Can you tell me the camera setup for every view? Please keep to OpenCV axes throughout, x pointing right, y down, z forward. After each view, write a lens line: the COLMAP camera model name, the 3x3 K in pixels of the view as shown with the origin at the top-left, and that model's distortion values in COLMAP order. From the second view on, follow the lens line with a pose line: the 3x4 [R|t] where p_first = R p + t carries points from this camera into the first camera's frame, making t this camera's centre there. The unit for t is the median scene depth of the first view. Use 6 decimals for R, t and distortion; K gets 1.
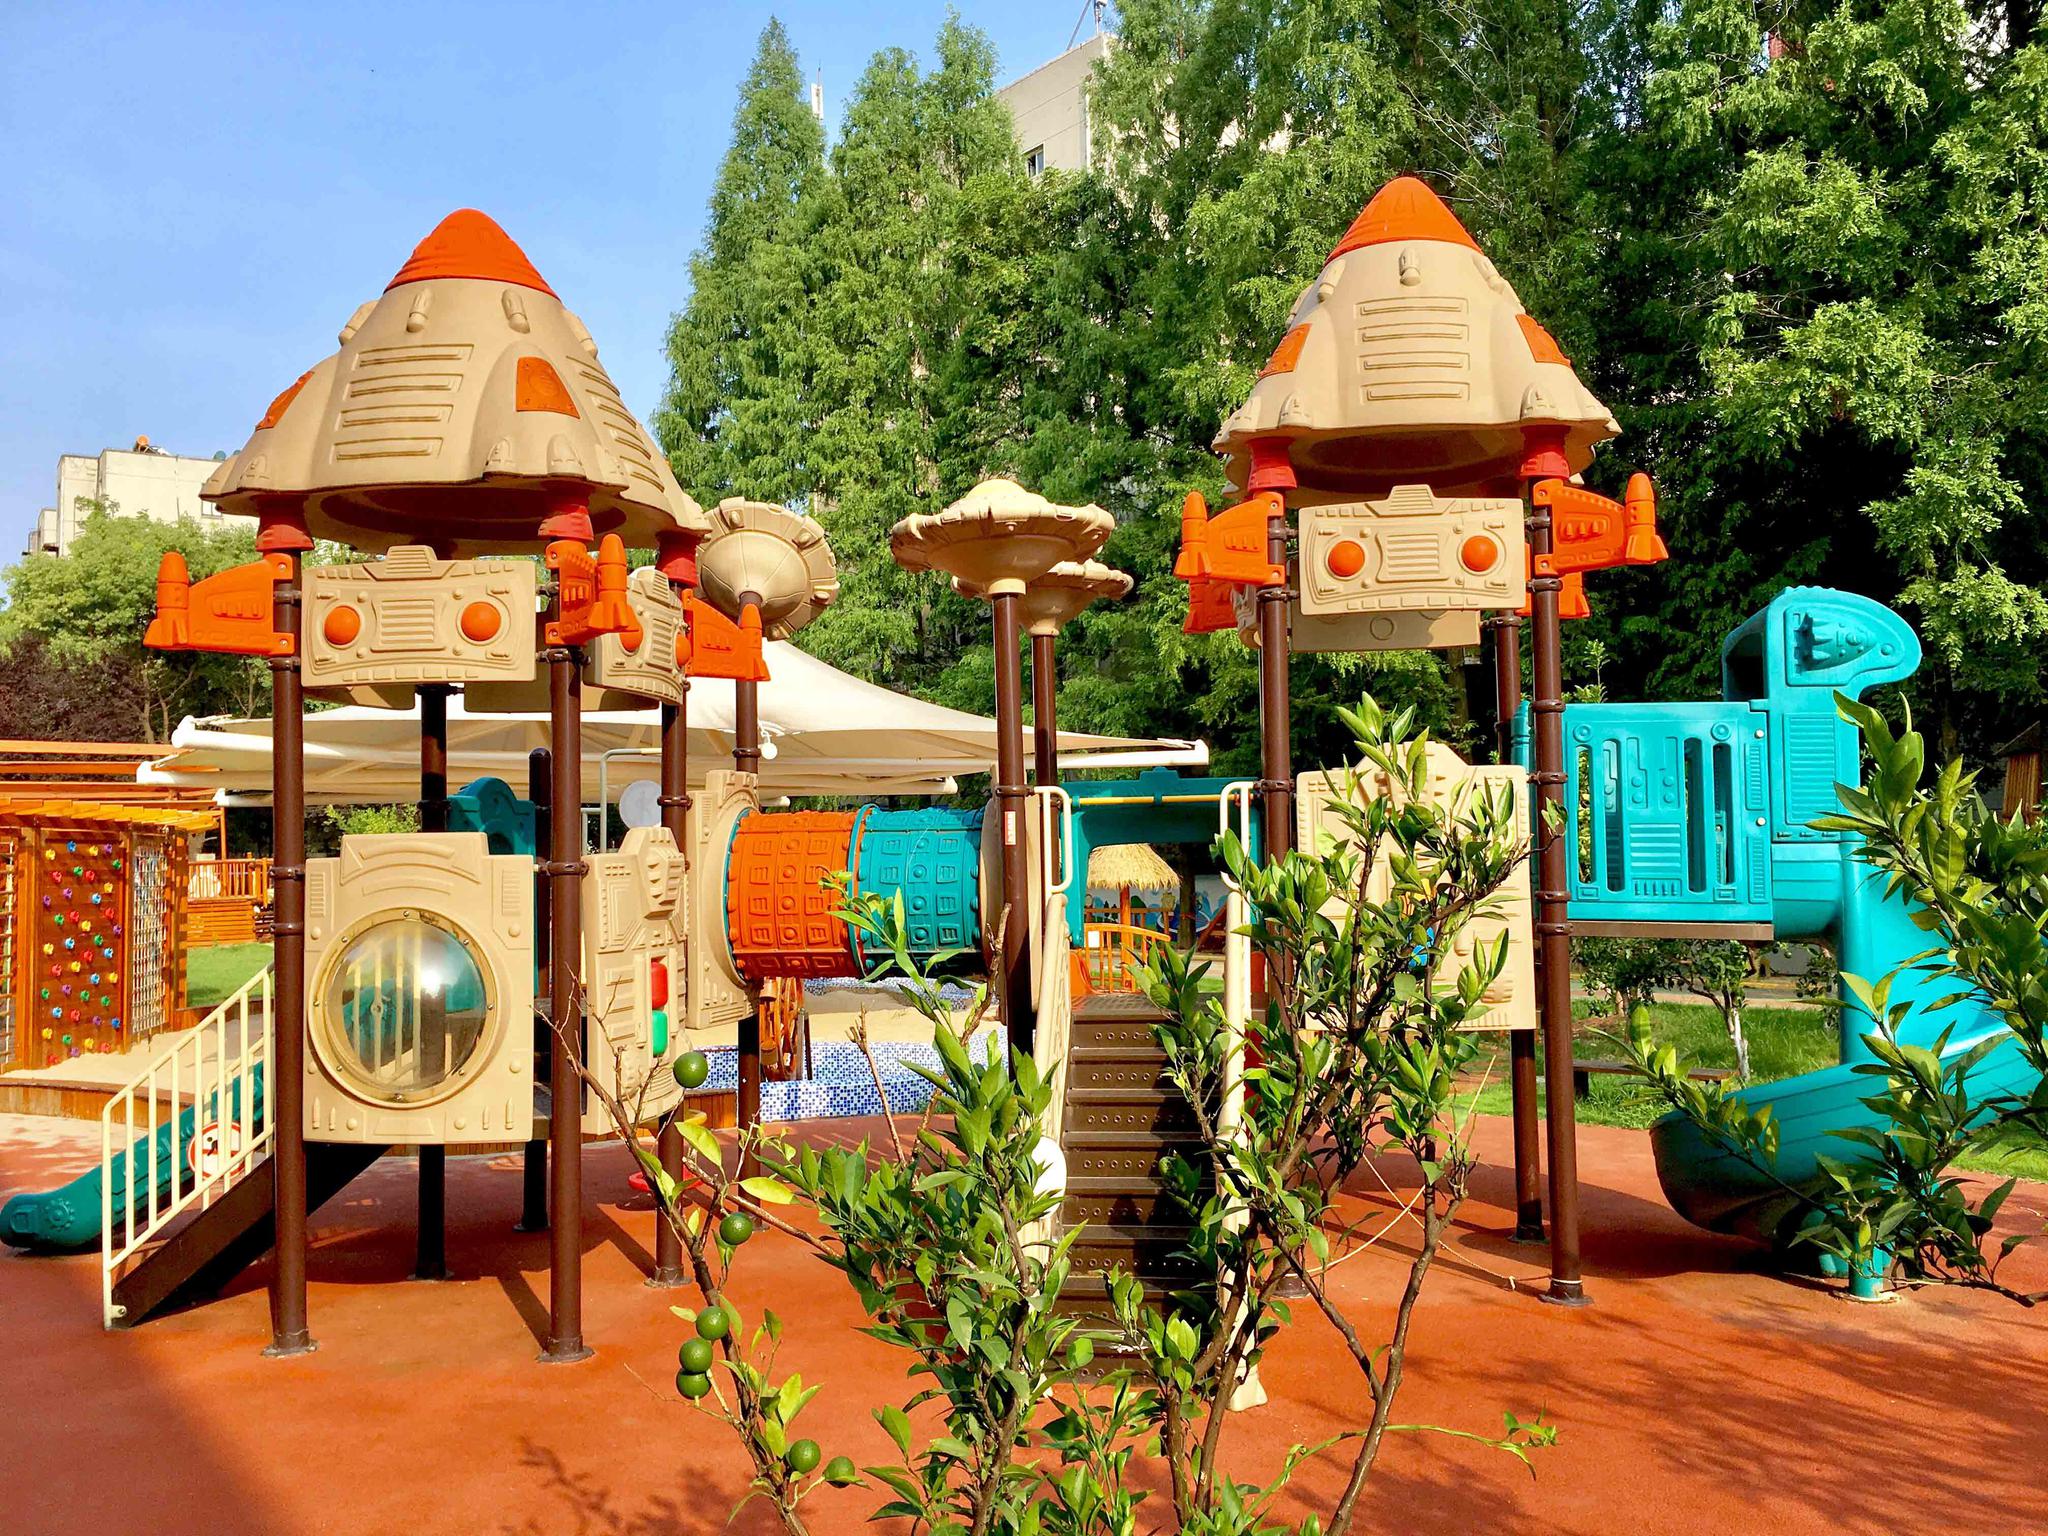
lens RADIAL K [[1766.8, 0, 1024.0], [0, 1766.8, 768.0], [0, 0, 1]] dist [0.064337, -0.073360]
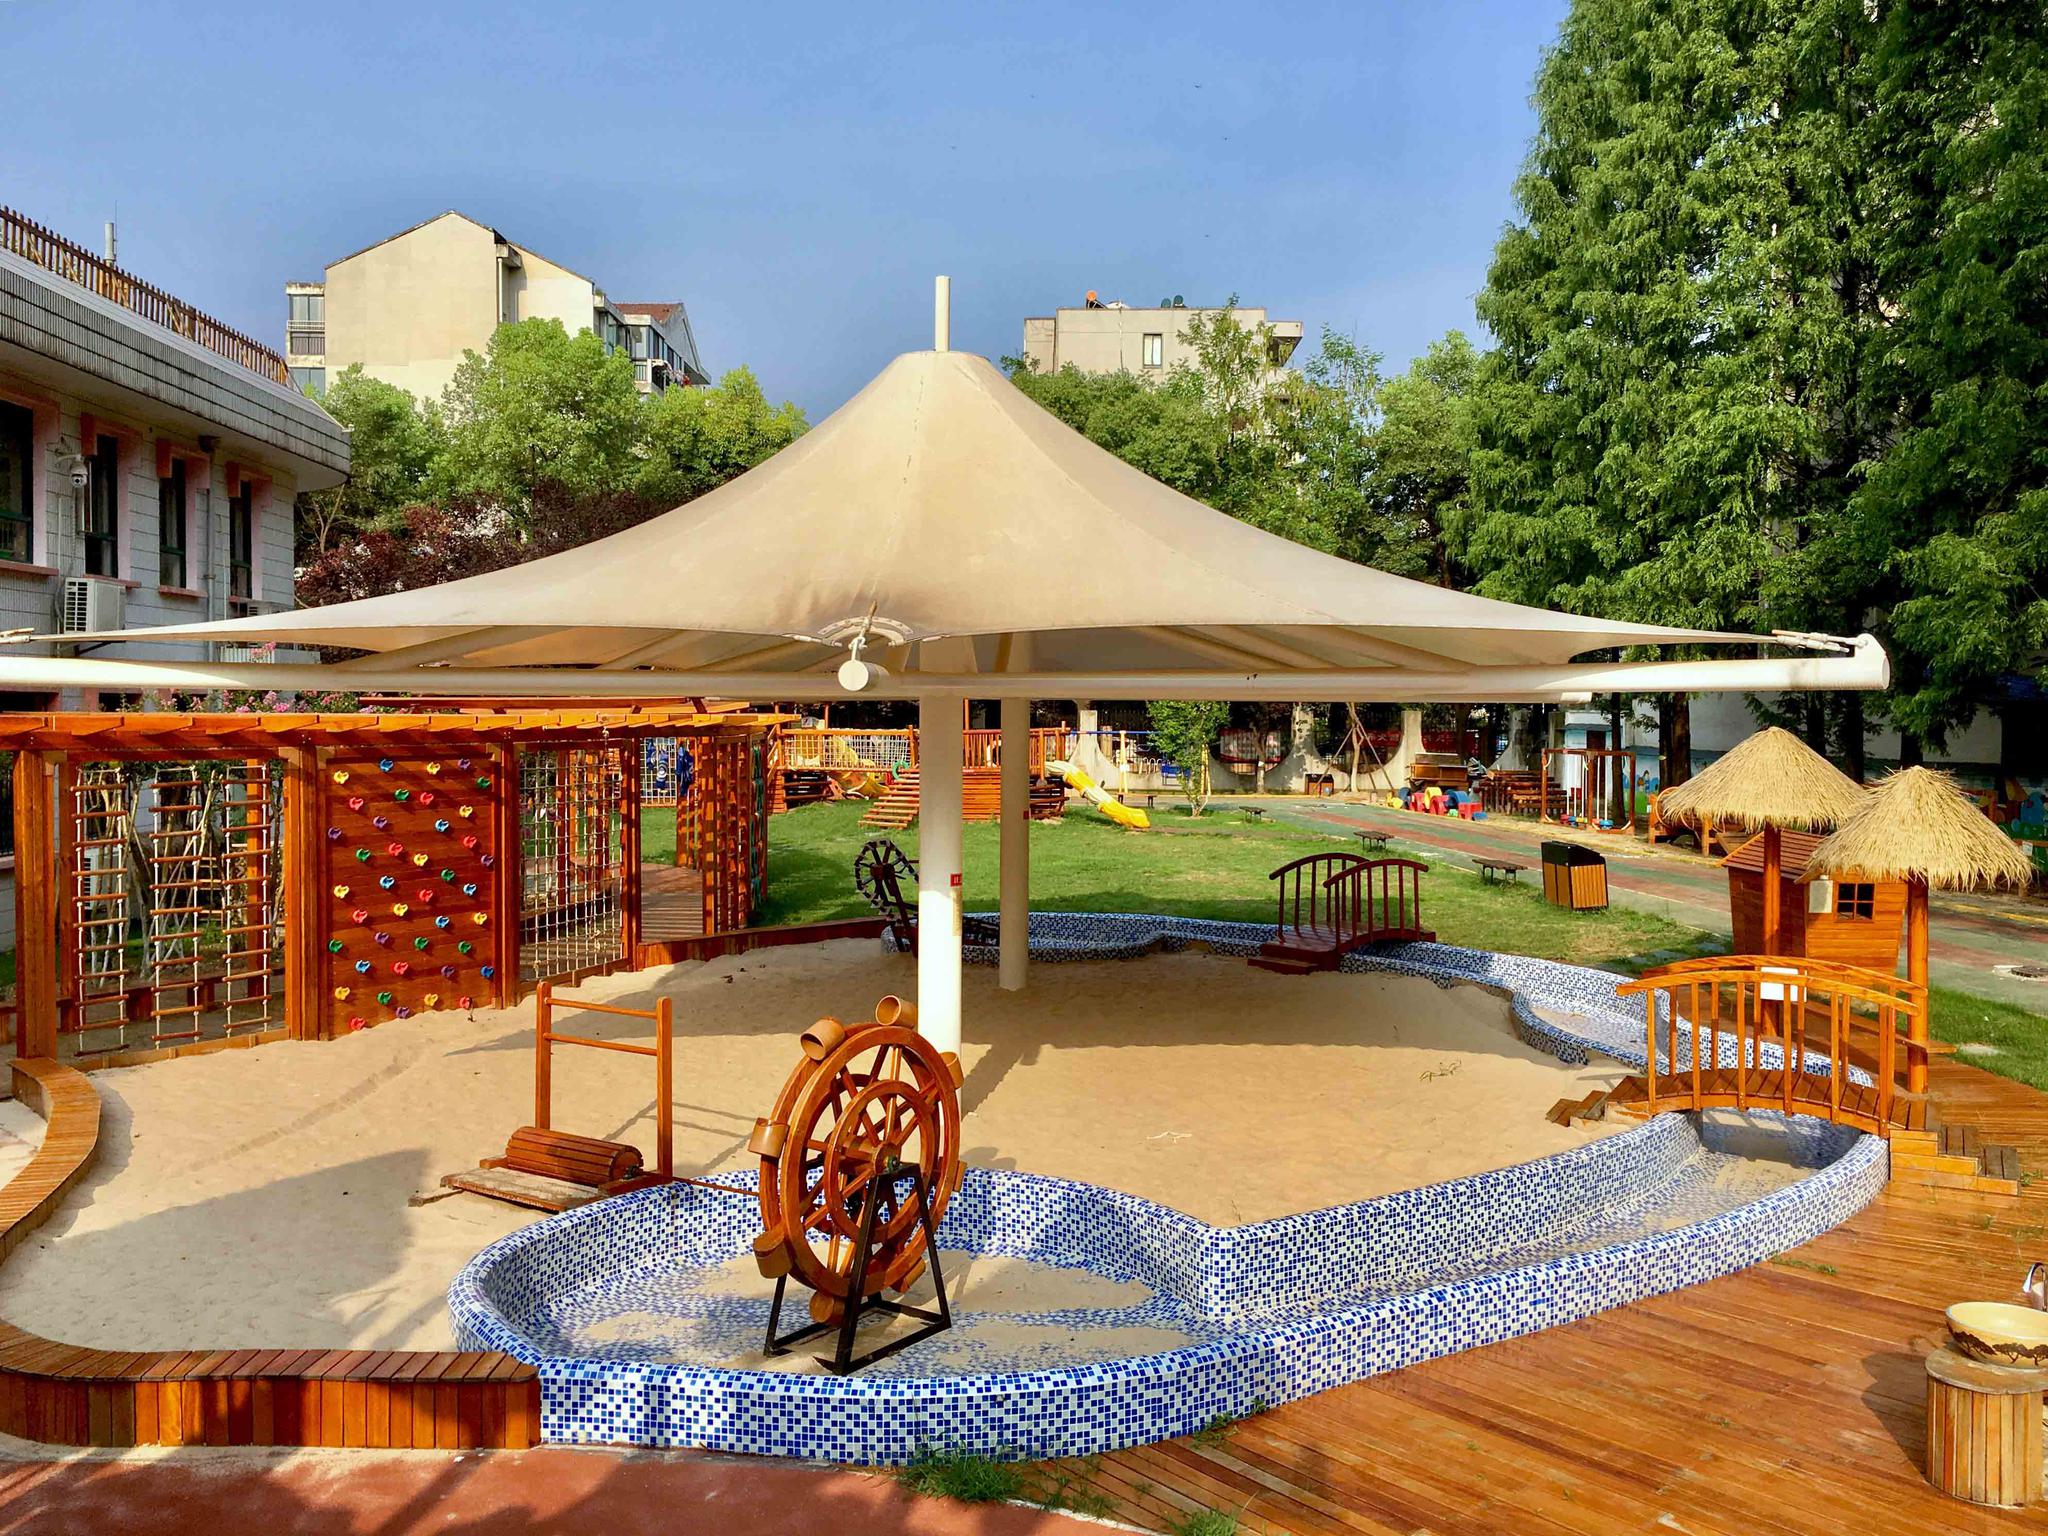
lens RADIAL K [[1766.8, 0, 1024.0], [0, 1766.8, 768.0], [0, 0, 1]] dist [0.064337, -0.073360]
pose [[0.833506, 0.038312, -0.551180, 0.070941], [0.012847, 0.995979, 0.088657, -0.010300], [0.552361, -0.080977, 0.829663, 0.211660]]
